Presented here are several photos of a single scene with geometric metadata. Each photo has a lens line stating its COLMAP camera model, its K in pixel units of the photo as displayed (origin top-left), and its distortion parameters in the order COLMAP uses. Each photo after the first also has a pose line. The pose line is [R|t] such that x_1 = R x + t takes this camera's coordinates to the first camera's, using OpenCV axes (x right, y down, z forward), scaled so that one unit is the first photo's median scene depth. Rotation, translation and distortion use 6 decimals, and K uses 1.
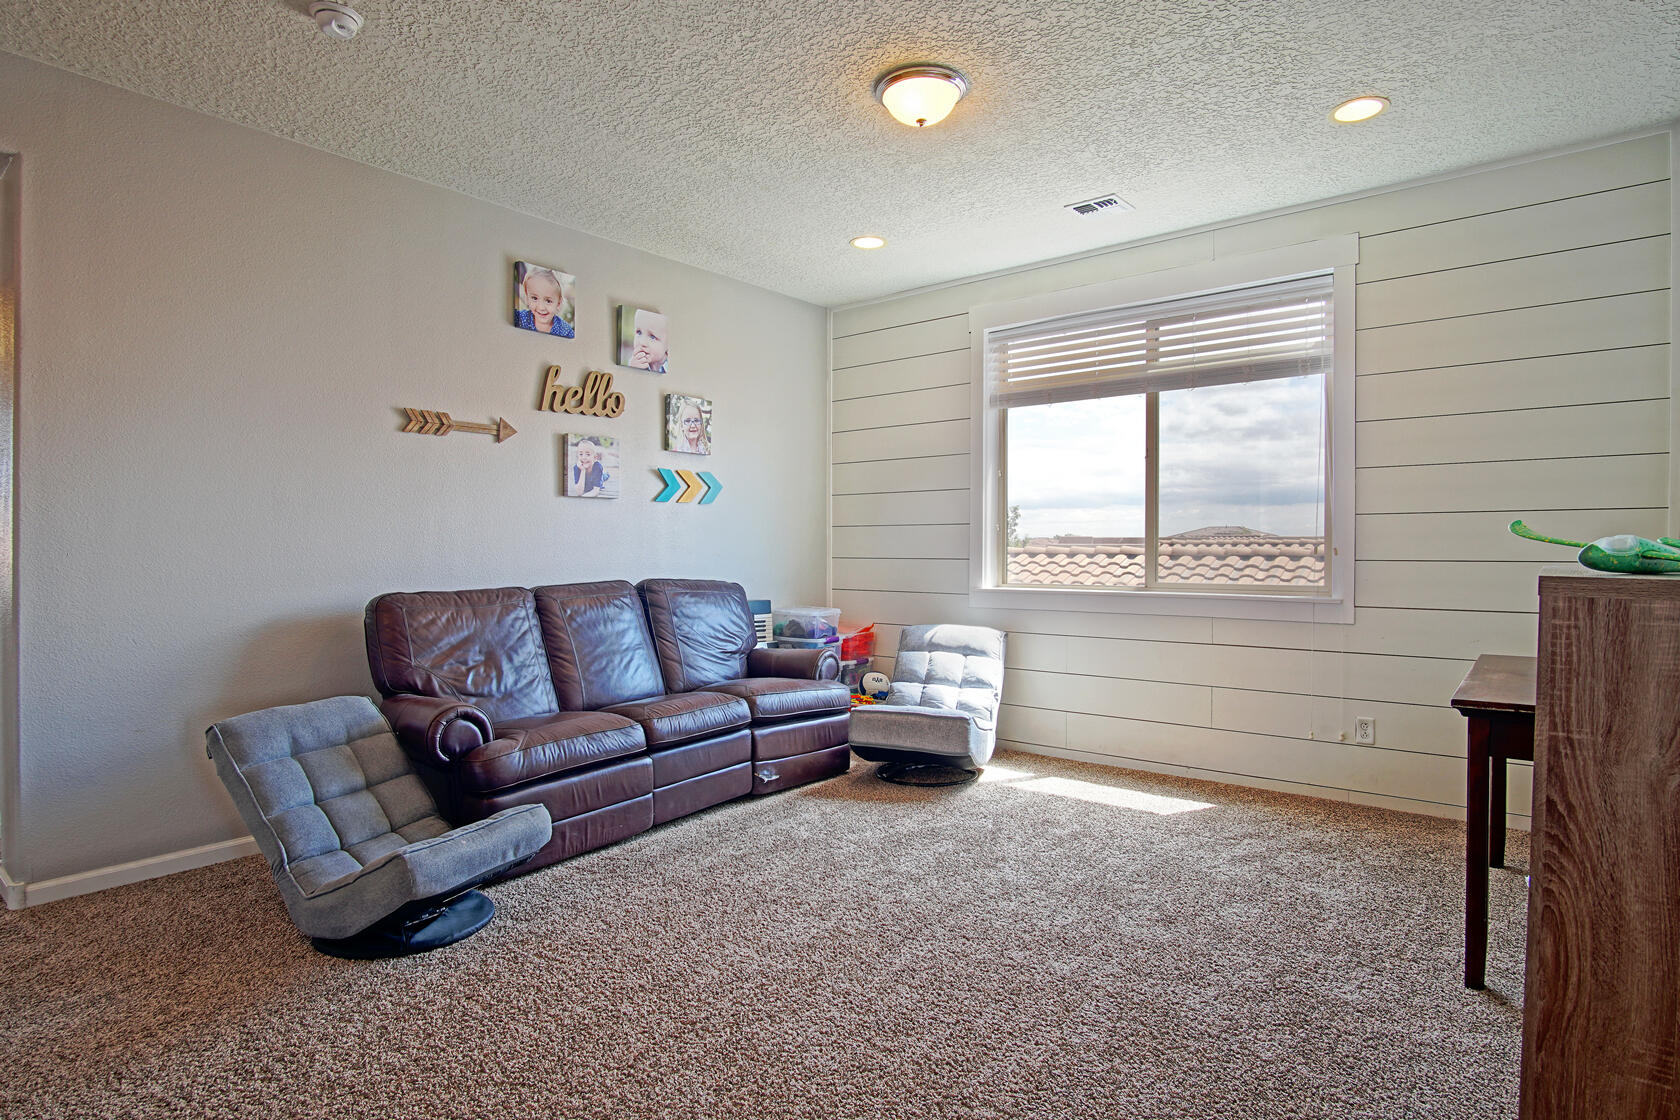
lens RADIAL K [[901.4, 0, 832.2], [0, 901.4, 555.9], [0, 0, 1]] dist [-0.019585, -0.000274]
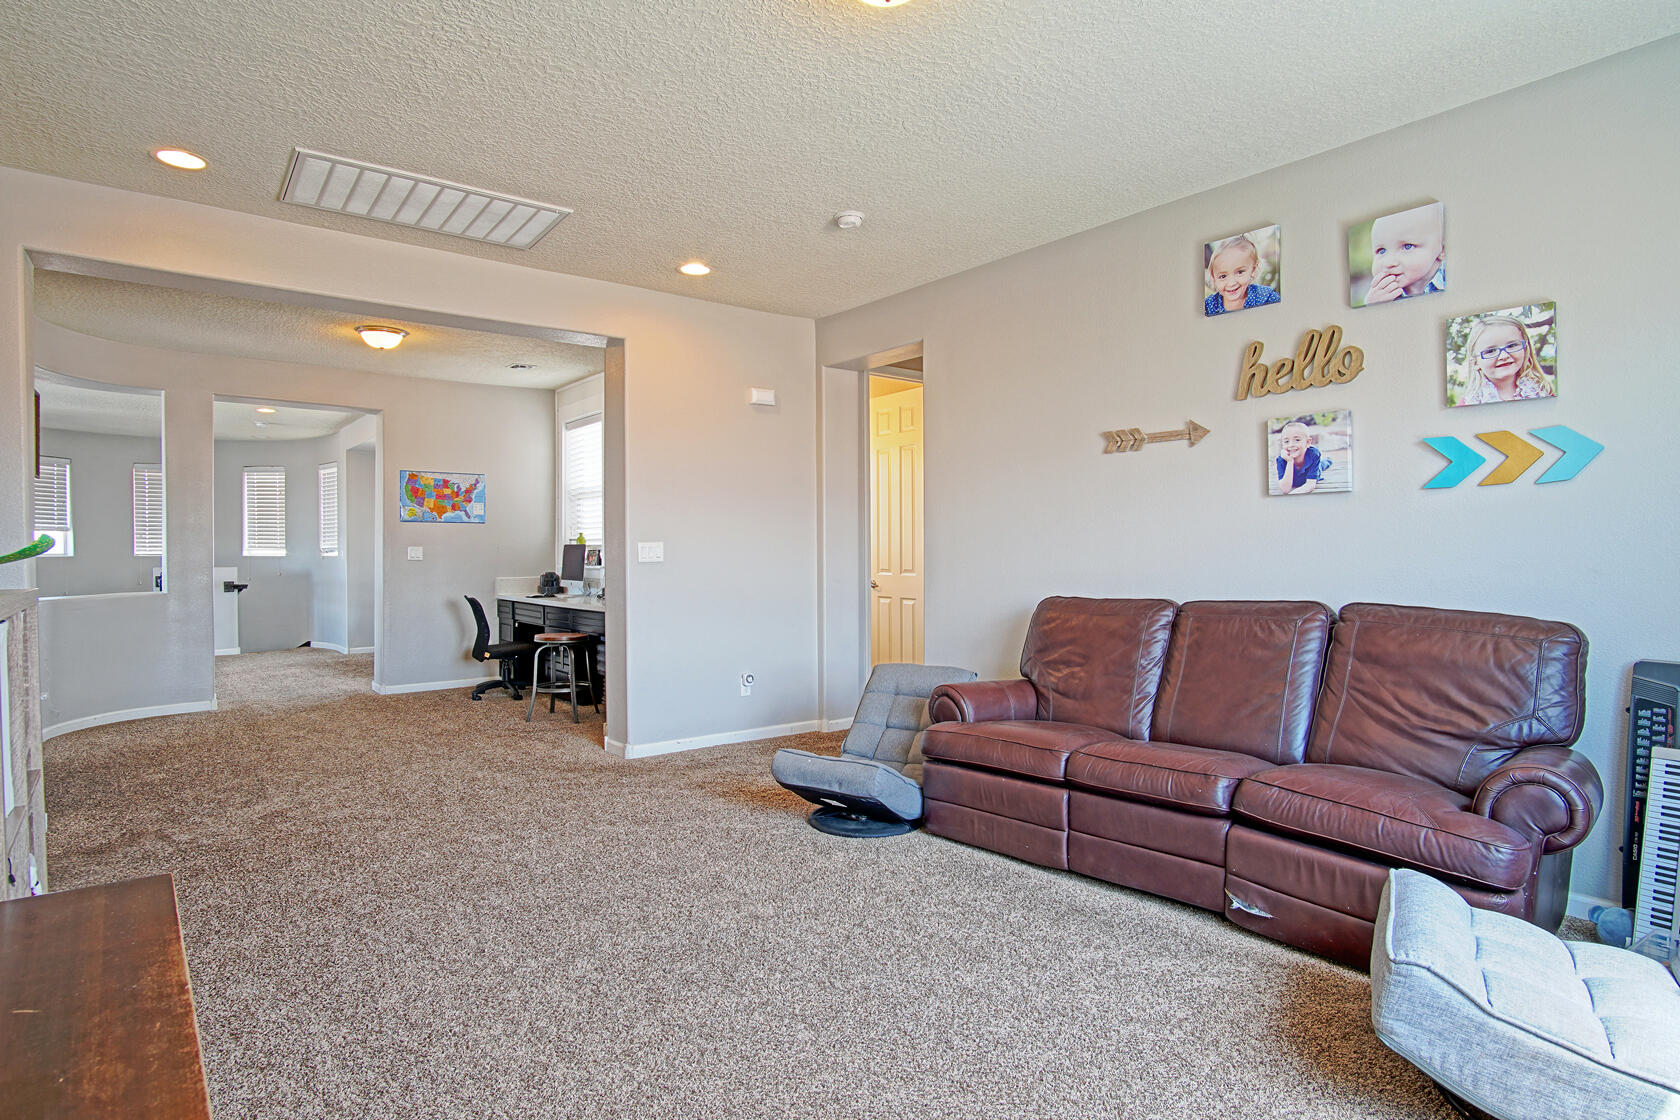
lens RADIAL K [[901.4, 0, 831.1], [0, 901.4, 560.9], [0, 0, 1]] dist [-0.019585, -0.000274]
pose [[-0.205679, 0.008945, -0.978579, 0.594223], [-0.005463, 0.999932, 0.010288, -0.012956], [0.978604, 0.007462, -0.205616, 0.777556]]
